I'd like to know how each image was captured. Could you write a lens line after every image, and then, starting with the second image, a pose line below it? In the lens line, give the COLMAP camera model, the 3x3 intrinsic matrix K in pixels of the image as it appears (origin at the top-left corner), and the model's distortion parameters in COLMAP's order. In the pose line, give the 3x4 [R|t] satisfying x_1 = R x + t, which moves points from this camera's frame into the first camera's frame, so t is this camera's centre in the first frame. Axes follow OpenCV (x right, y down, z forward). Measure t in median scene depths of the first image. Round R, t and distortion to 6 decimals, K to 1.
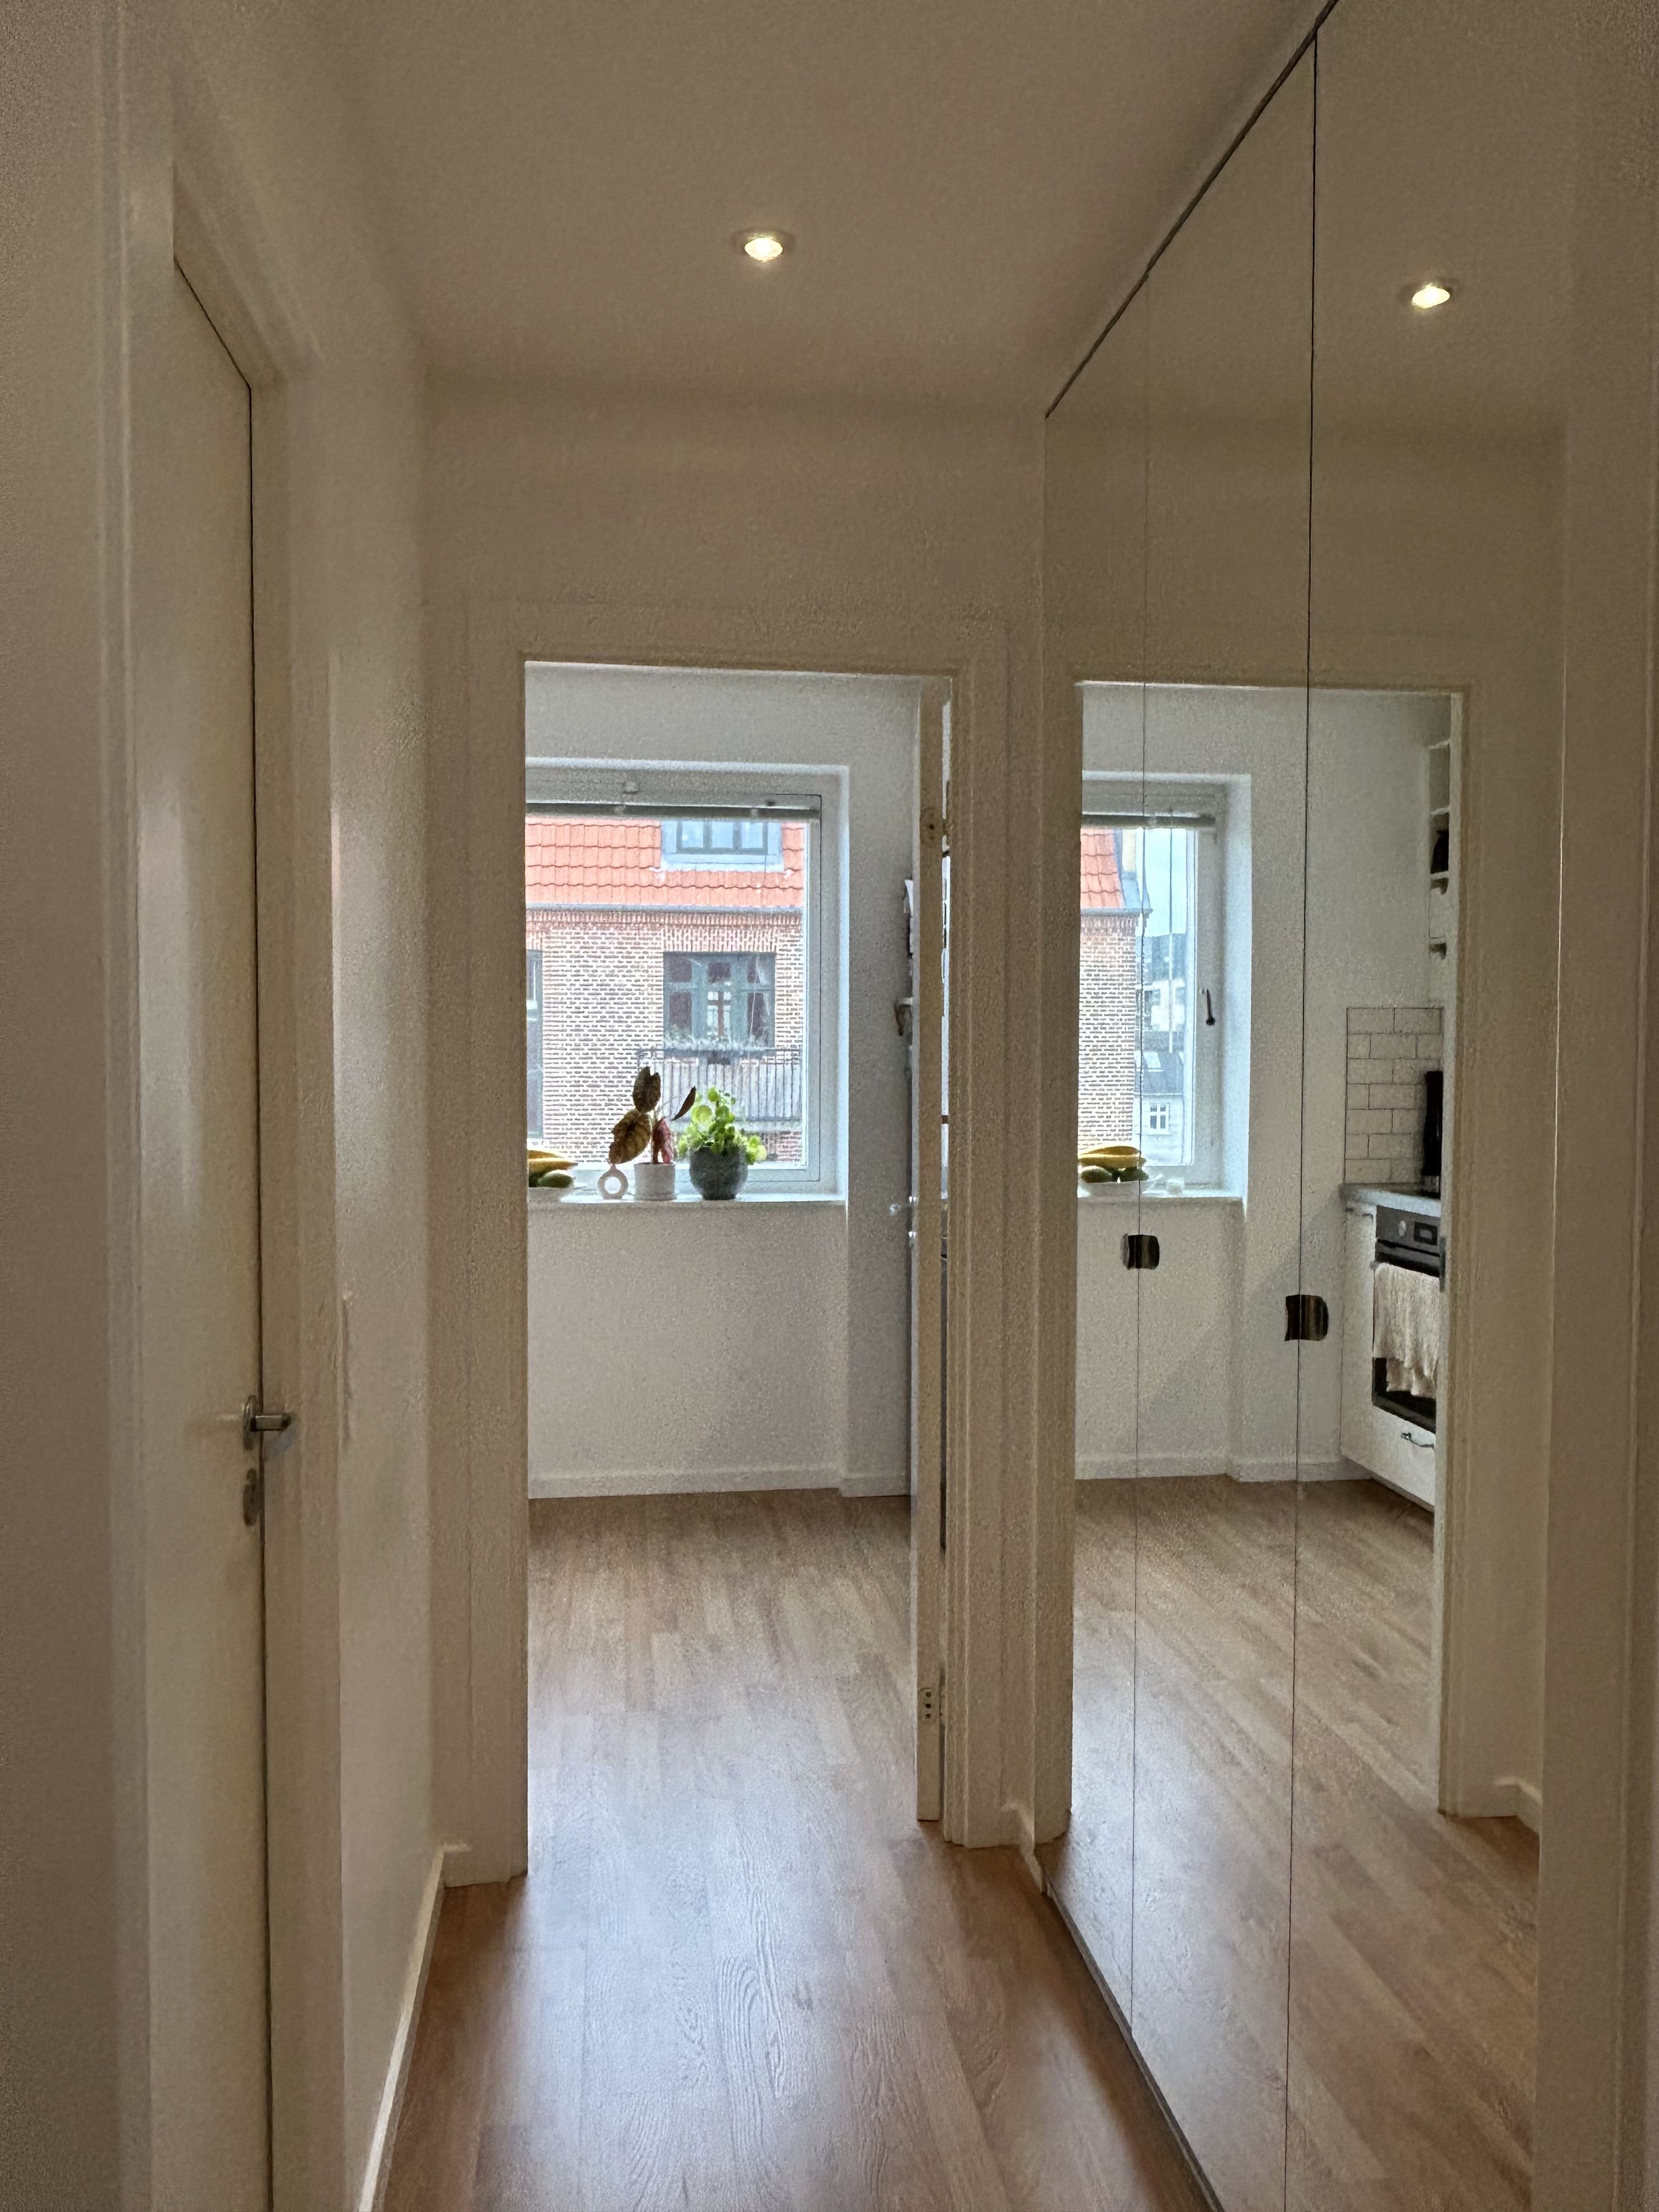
lens RADIAL K [[1618.8, 0, 829.5], [0, 1618.8, 1106.0], [0, 0, 1]] dist [0.000179, -0.000040]
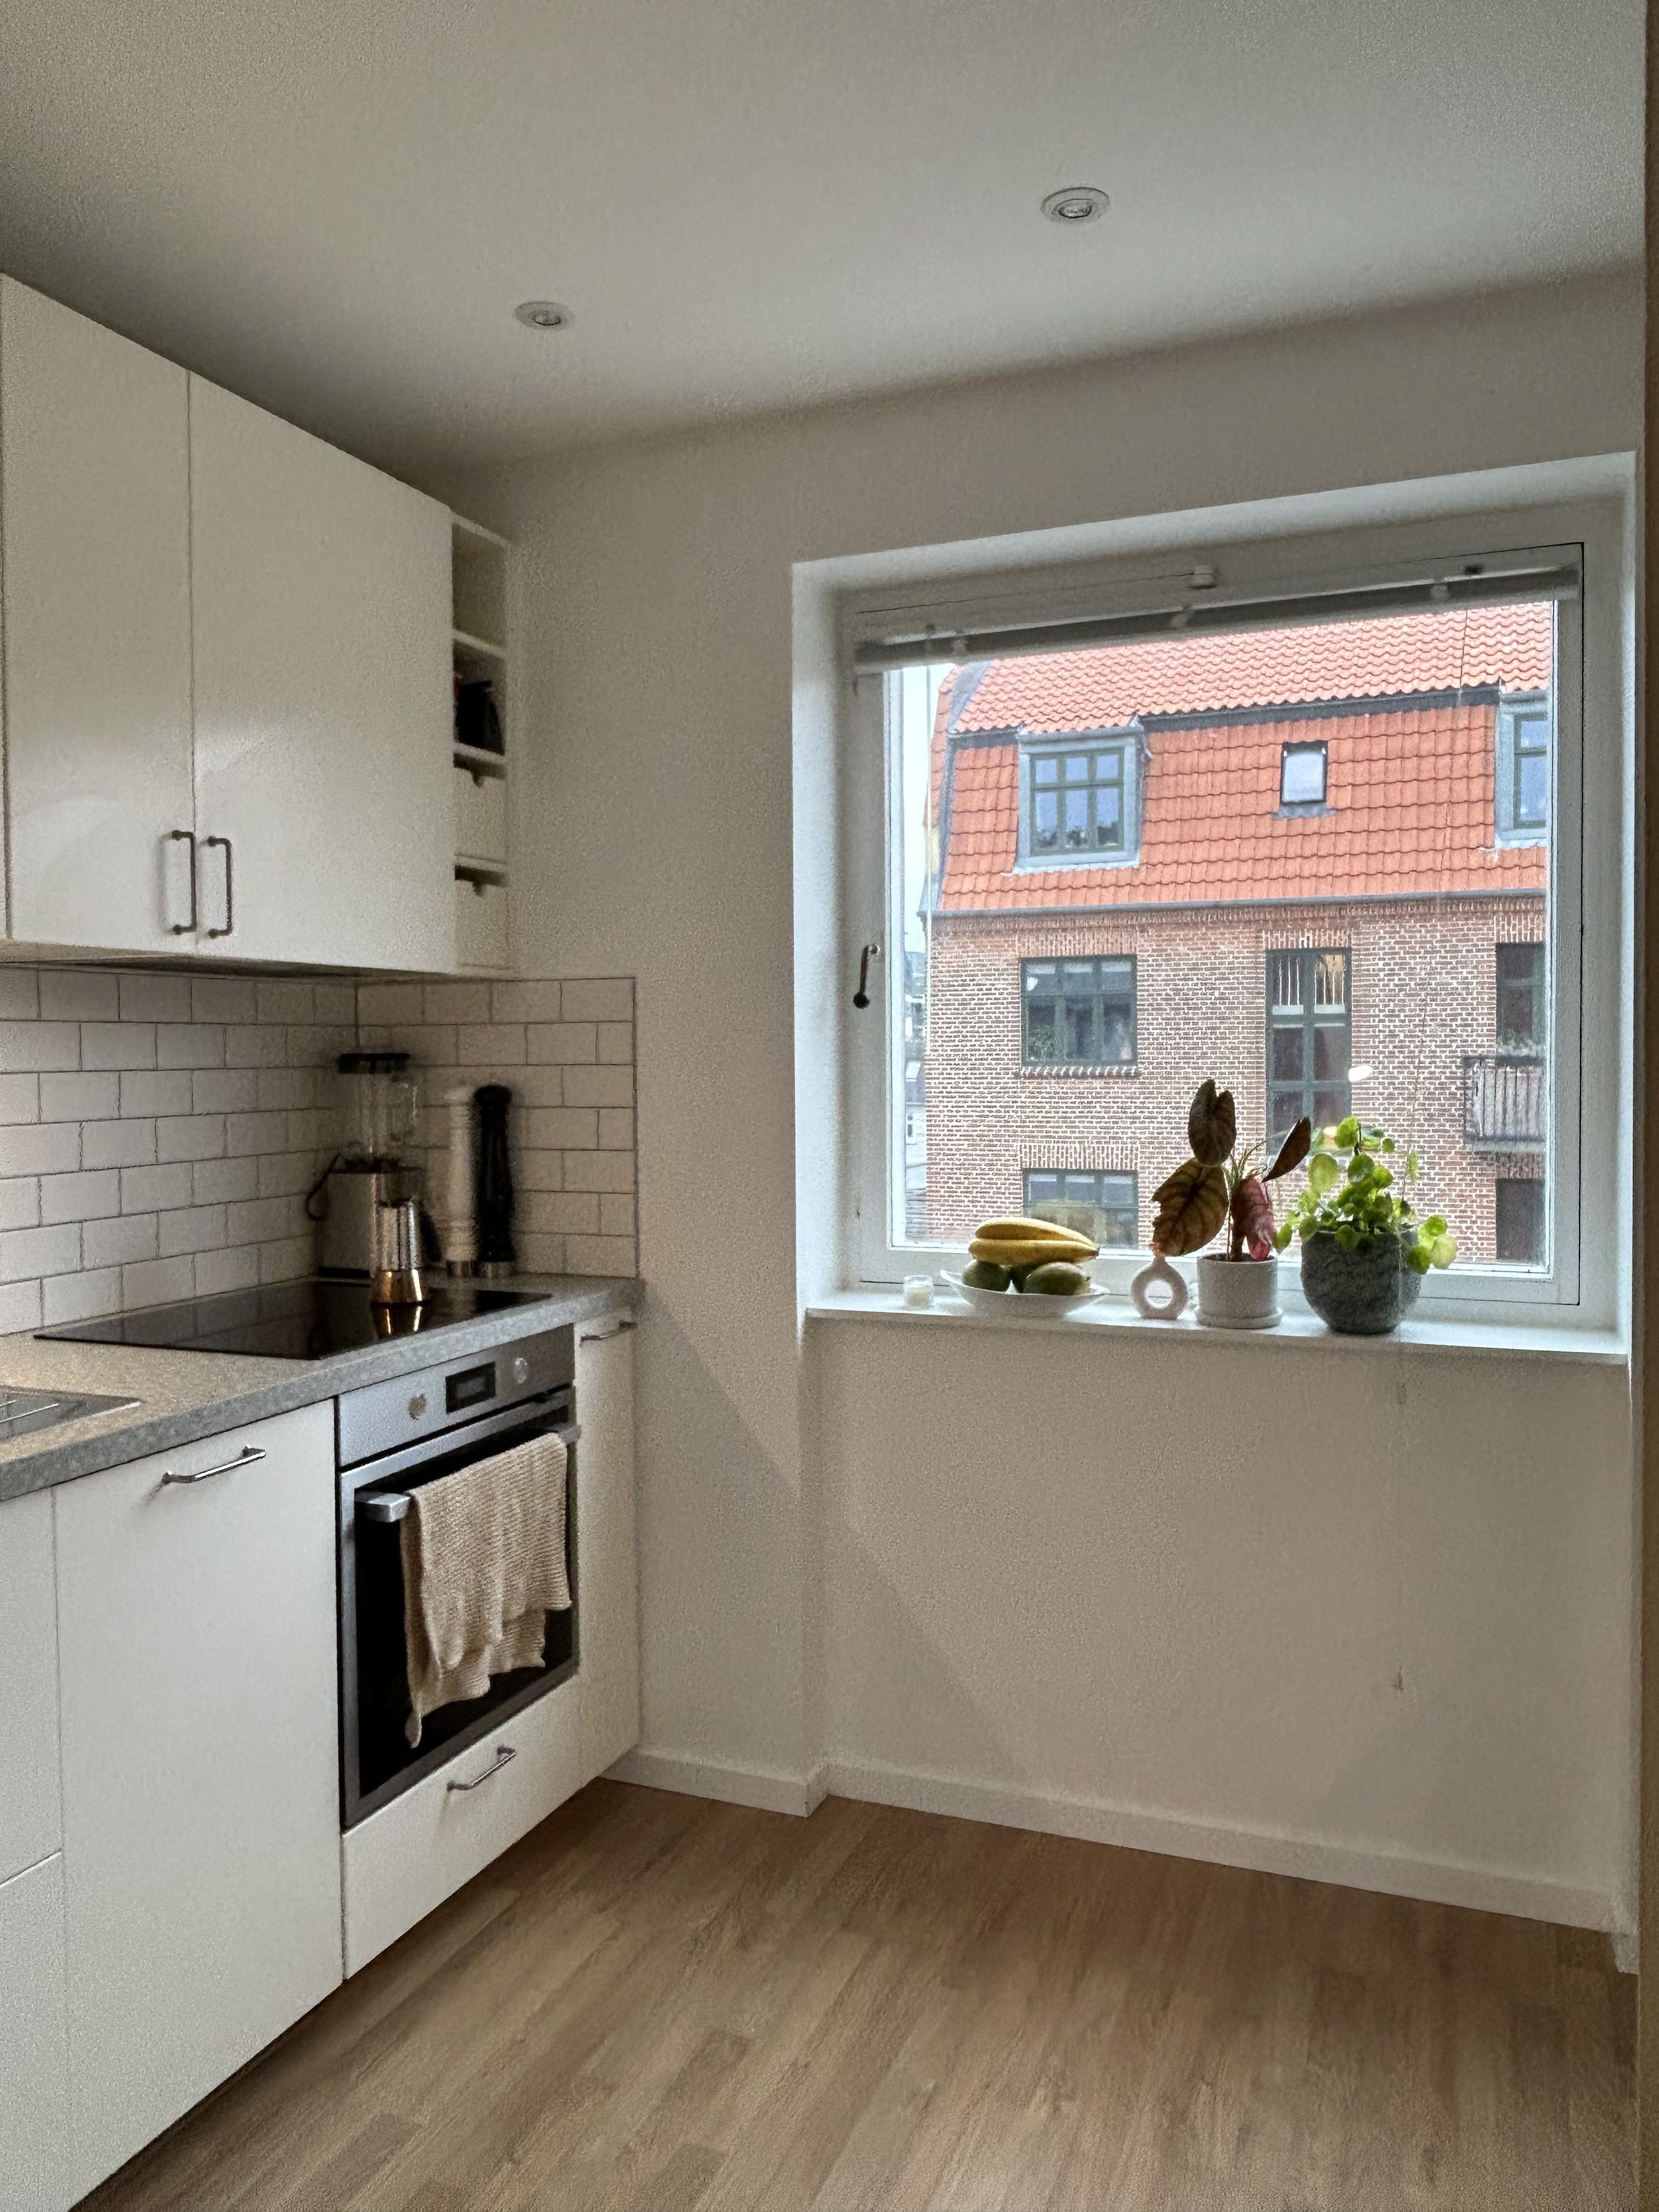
lens RADIAL K [[1602.2, 0, 832.9], [0, 1602.2, 1089.6], [0, 0, 1]] dist [-0.005470, -0.002672]
pose [[0.871858, 0.004341, -0.489739, 0.036658], [-0.012349, 0.999838, -0.013122, -0.012322], [0.489603, 0.017489, 0.871770, 0.465301]]
